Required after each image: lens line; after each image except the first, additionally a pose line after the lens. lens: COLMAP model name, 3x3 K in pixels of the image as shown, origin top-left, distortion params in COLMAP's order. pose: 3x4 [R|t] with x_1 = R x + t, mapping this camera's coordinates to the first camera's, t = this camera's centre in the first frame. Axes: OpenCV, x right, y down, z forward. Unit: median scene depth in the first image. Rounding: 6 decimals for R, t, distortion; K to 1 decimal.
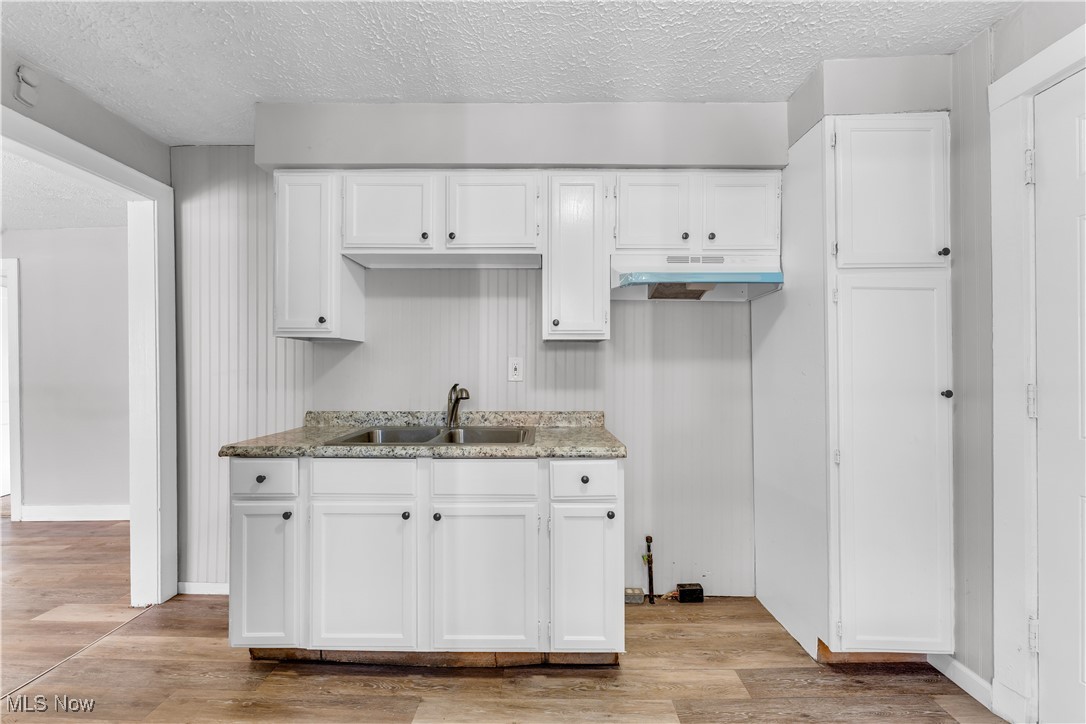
lens RADIAL K [[434.2, 0, 536.9], [0, 434.2, 370.3], [0, 0, 1]] dist [-0.002127, -0.000316]
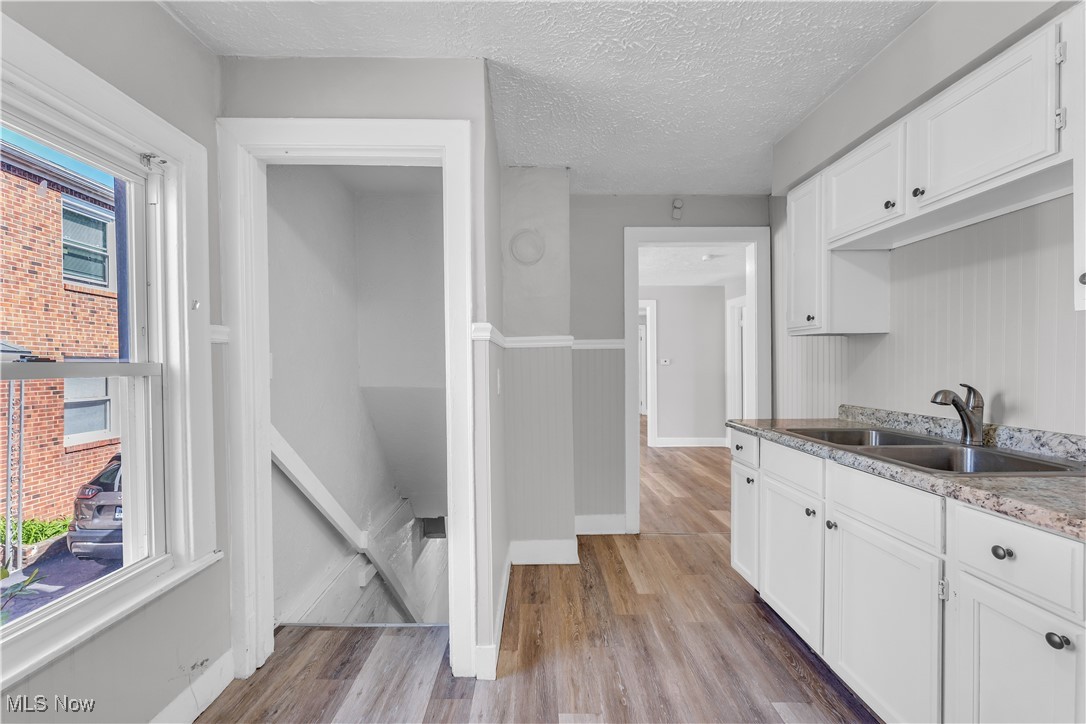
lens RADIAL K [[434.2, 0, 538.6], [0, 434.2, 370.1], [0, 0, 1]] dist [-0.002127, -0.000316]
pose [[0.037187, 0.016461, -0.999173, 0.513405], [-0.000026, 0.999864, 0.016471, -0.003984], [0.999308, -0.000587, 0.037182, 0.269866]]
